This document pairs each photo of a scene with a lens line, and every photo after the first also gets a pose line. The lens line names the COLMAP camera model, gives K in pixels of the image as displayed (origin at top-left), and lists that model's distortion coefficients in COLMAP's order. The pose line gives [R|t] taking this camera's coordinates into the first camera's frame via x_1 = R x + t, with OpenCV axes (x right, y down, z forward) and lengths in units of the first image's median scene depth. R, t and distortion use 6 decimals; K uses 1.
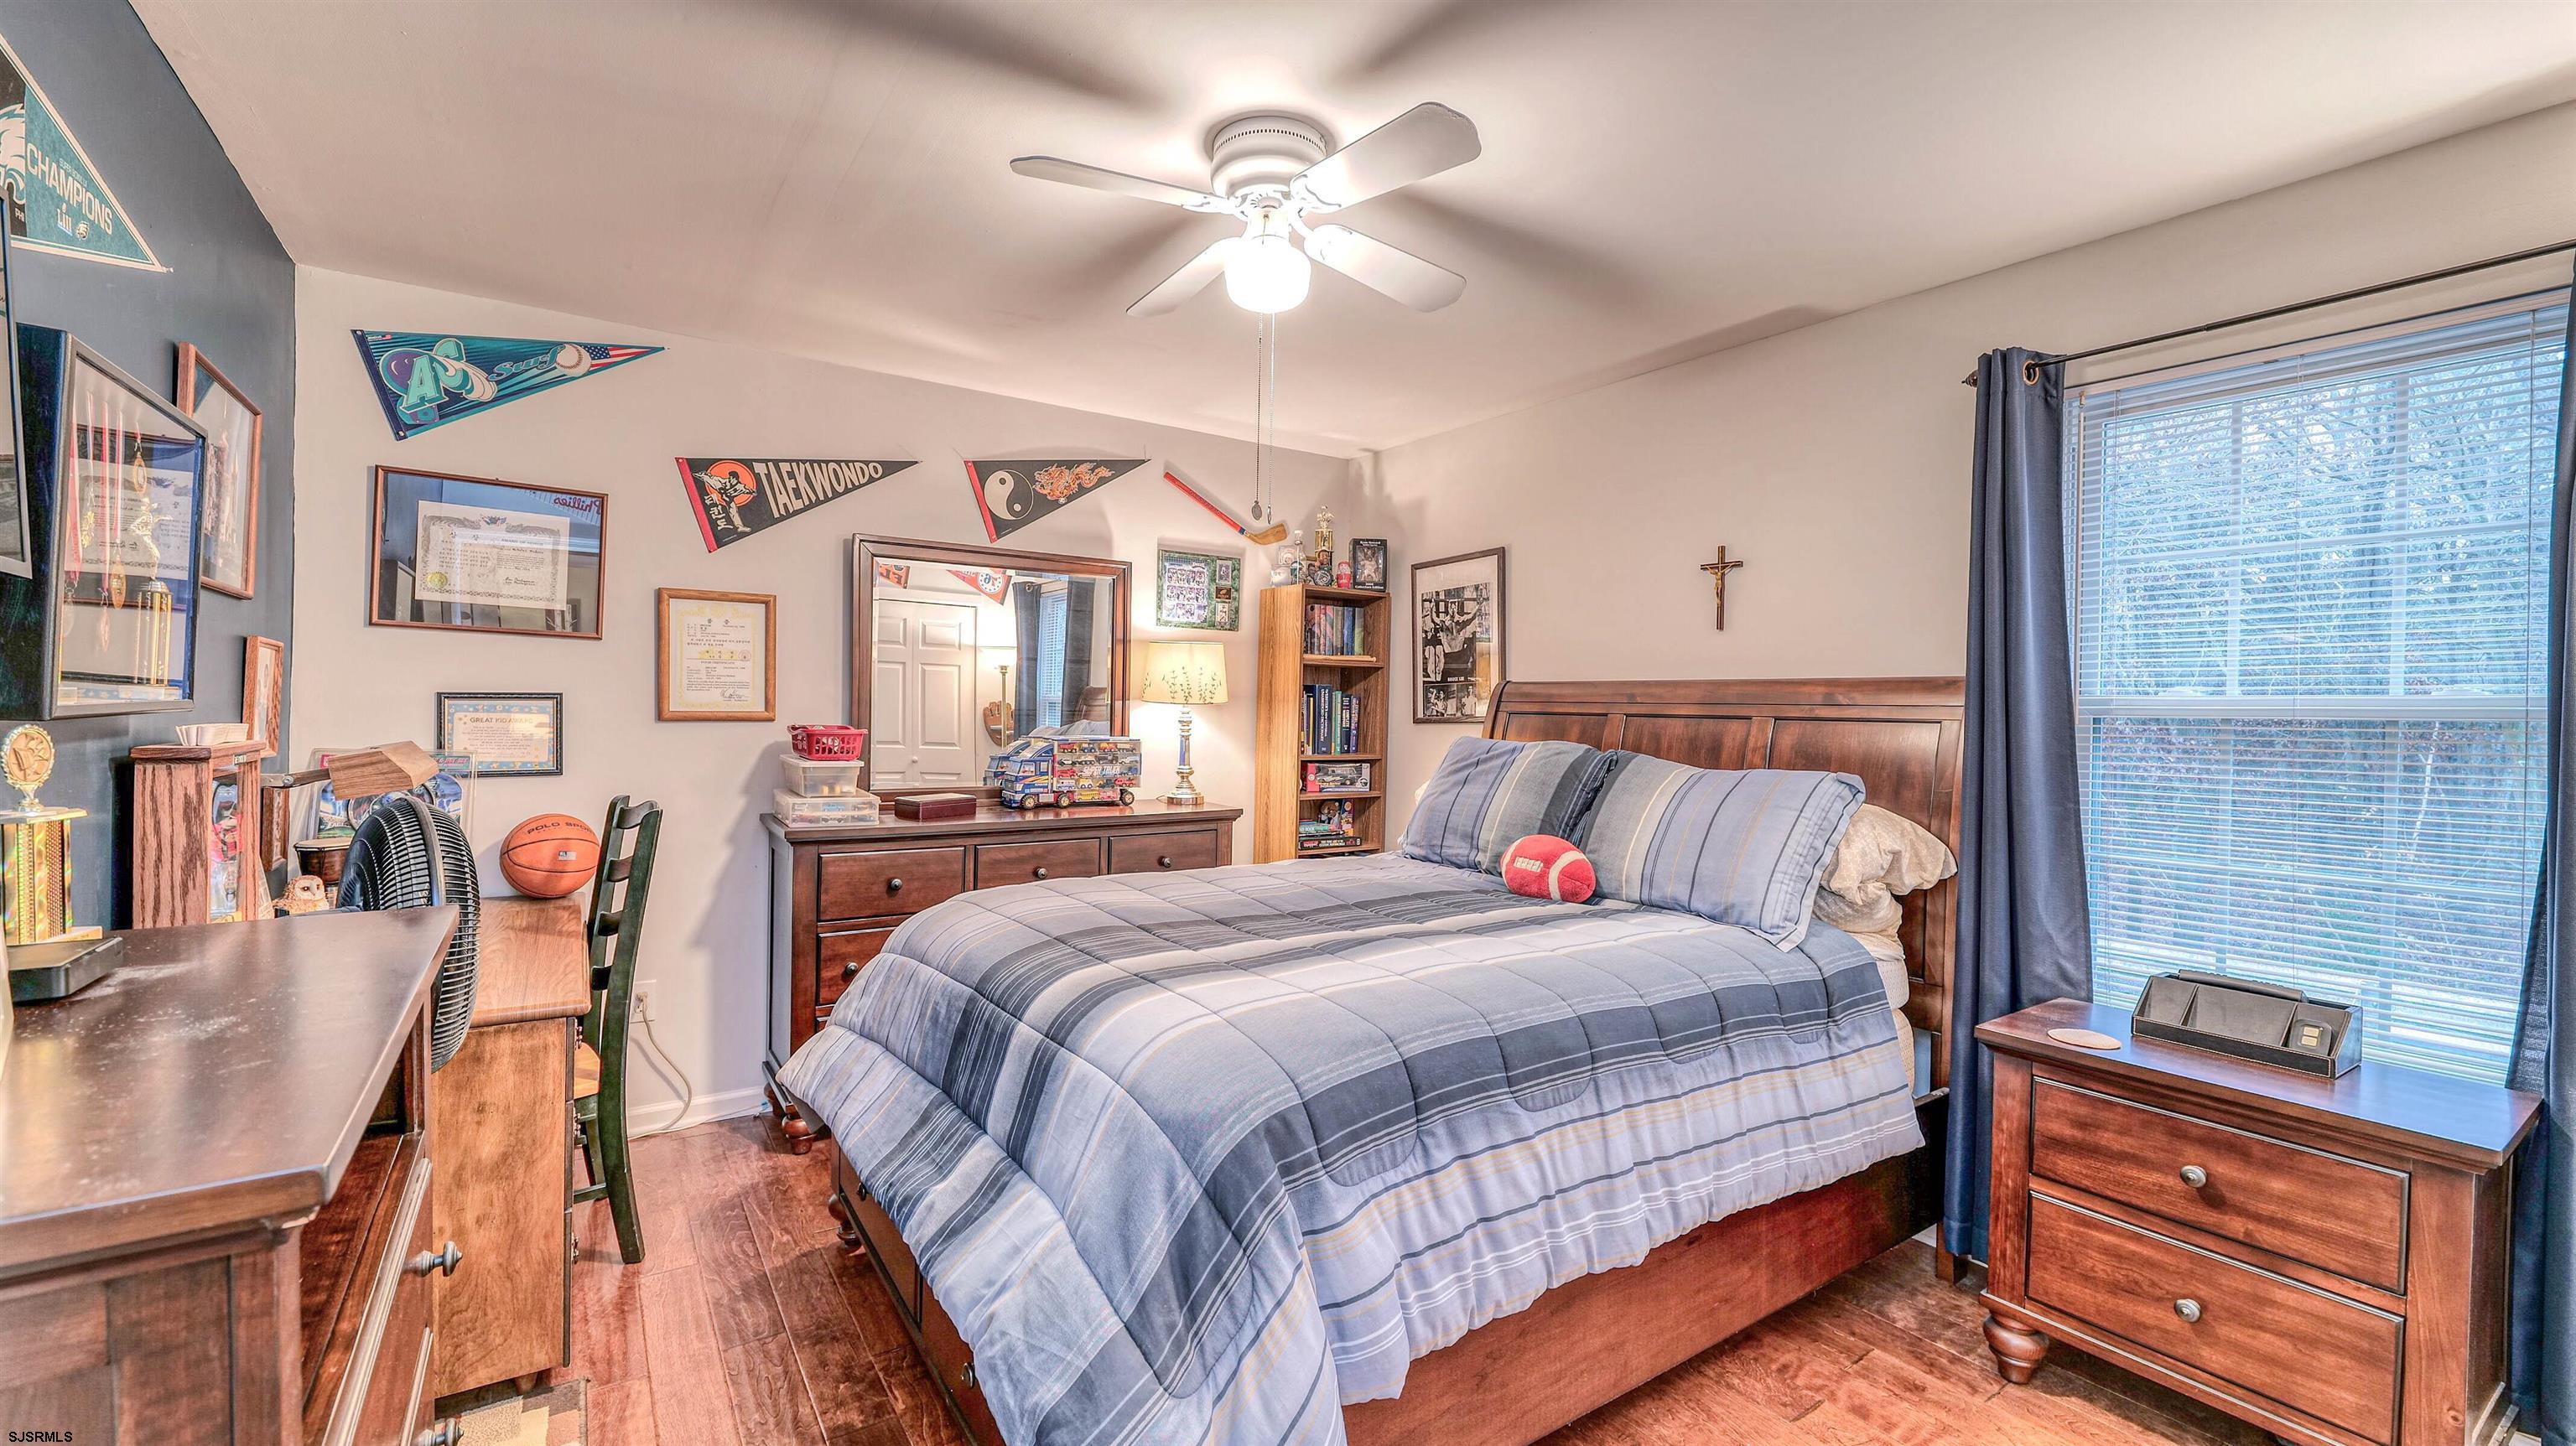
lens RADIAL K [[1052.2, 0, 1280.1], [0, 1052.2, 722.8], [0, 0, 1]] dist [-0.000465, -0.000016]
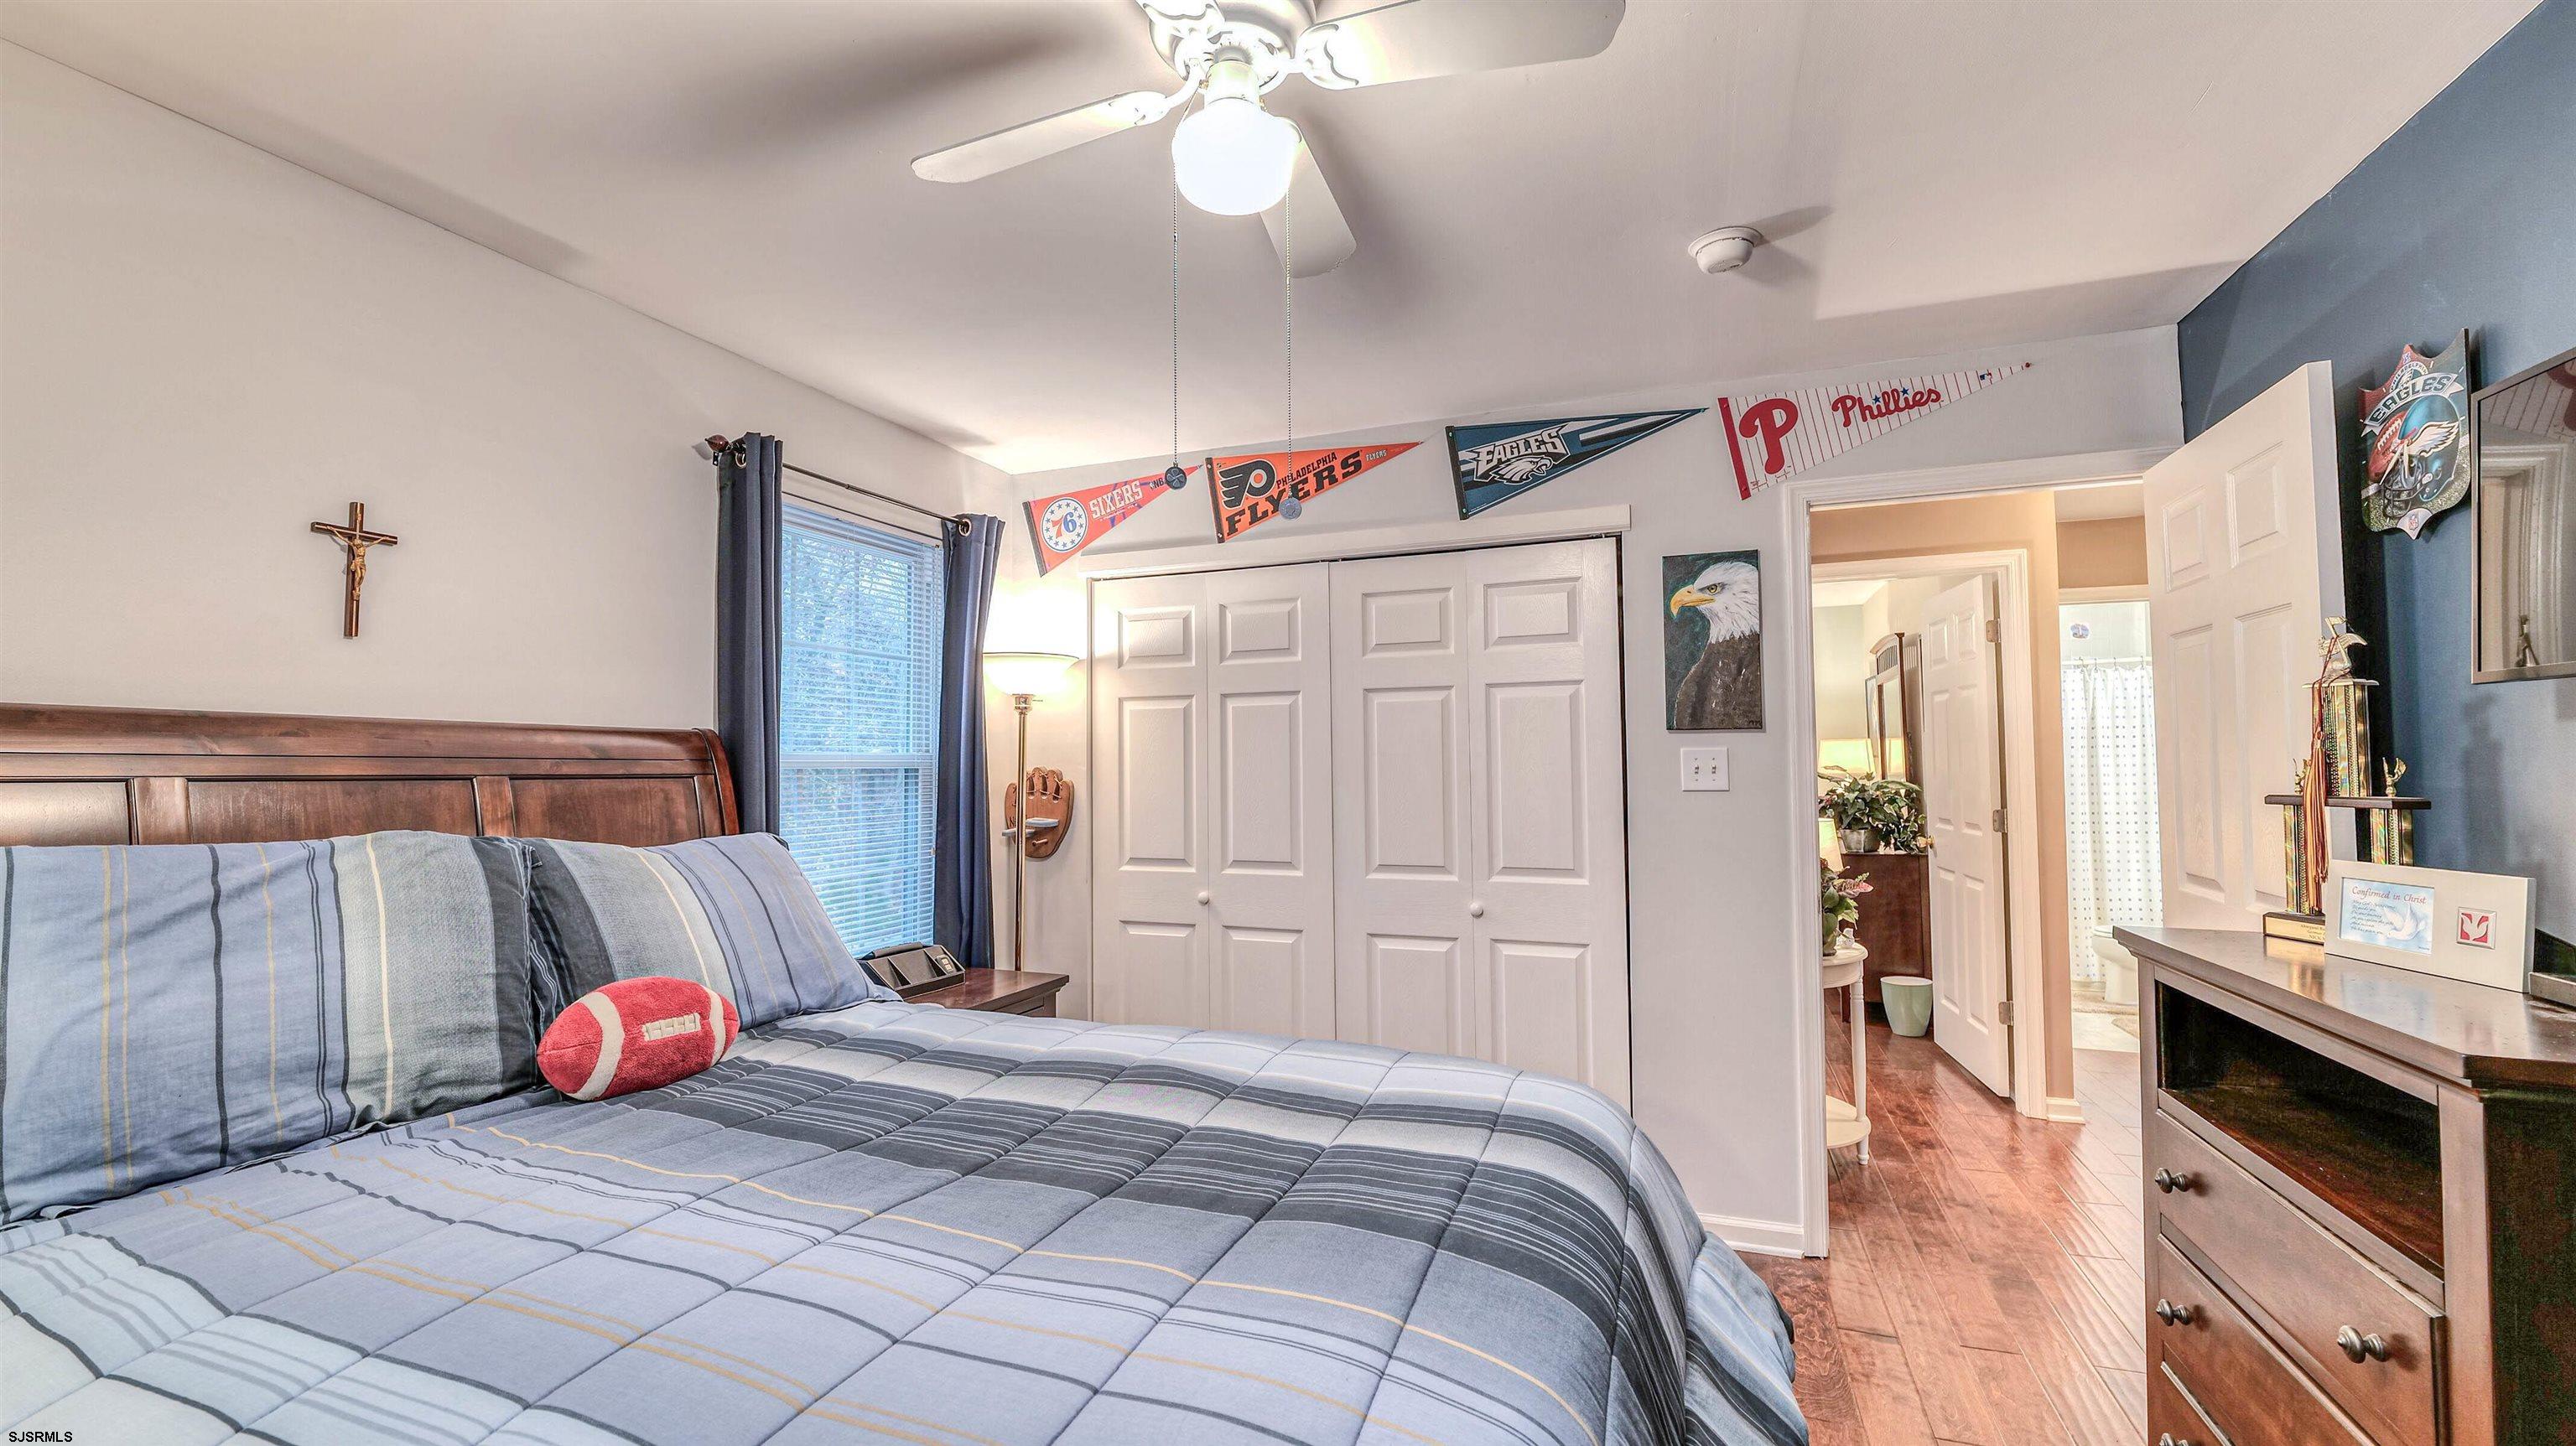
lens RADIAL K [[1052.2, 0, 1276.9], [0, 1052.2, 734.5], [0, 0, 1]] dist [-0.000465, -0.000016]
pose [[-0.564227, 0.003336, 0.825613, -0.414626], [-0.005972, 0.999949, -0.008122, -0.029859], [-0.825598, -0.009513, -0.564179, 0.931084]]
